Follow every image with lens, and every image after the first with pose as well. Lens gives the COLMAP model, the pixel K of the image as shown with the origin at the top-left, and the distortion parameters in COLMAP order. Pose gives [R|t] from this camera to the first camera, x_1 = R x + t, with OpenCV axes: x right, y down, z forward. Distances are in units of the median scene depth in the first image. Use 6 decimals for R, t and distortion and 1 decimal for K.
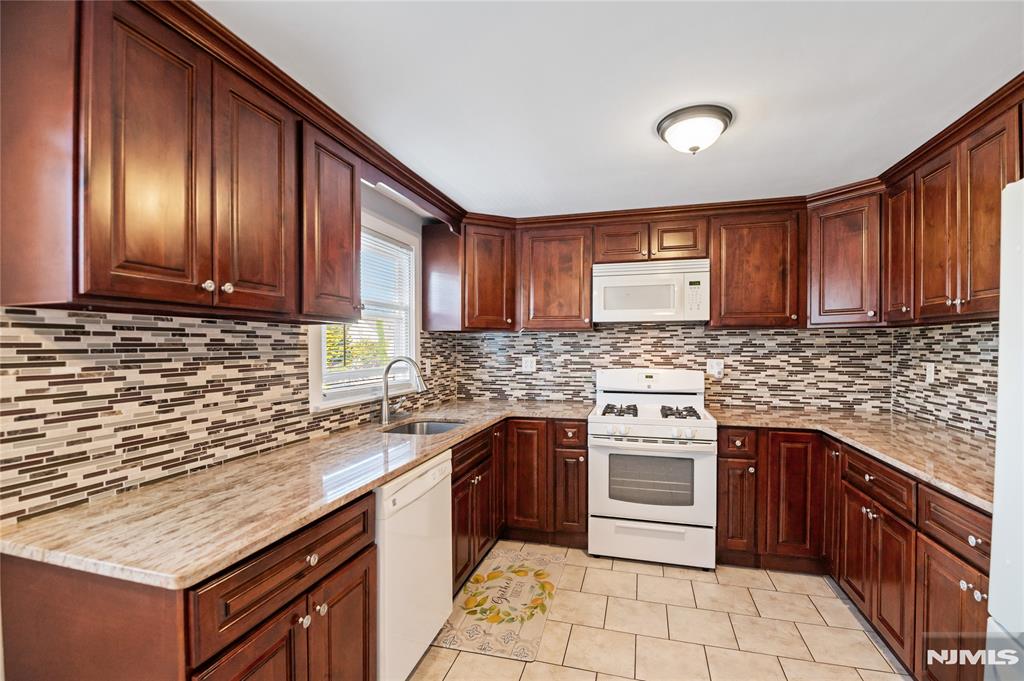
lens RADIAL K [[457.4, 0, 516.9], [0, 457.4, 348.5], [0, 0, 1]] dist [-0.001096, -0.011345]
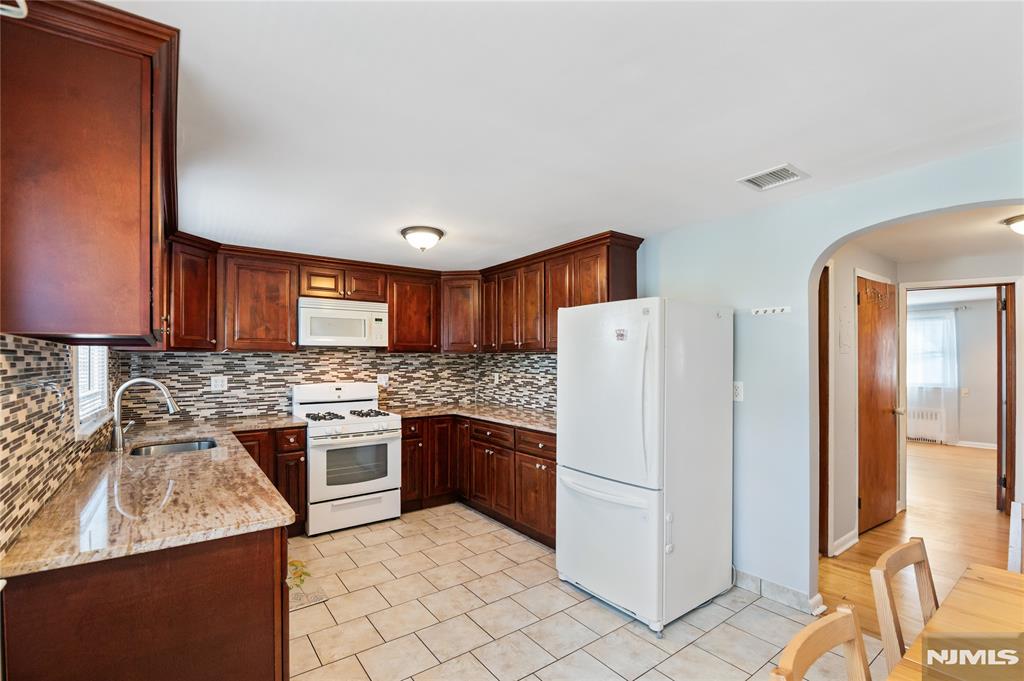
lens RADIAL K [[457.4, 0, 516.9], [0, 457.4, 348.5], [0, 0, 1]] dist [-0.001096, -0.011345]
pose [[0.609050, 0.020392, 0.792870, -0.452868], [0.007002, 0.999492, -0.031085, -0.008497], [-0.793101, 0.024484, 0.608597, -0.182251]]
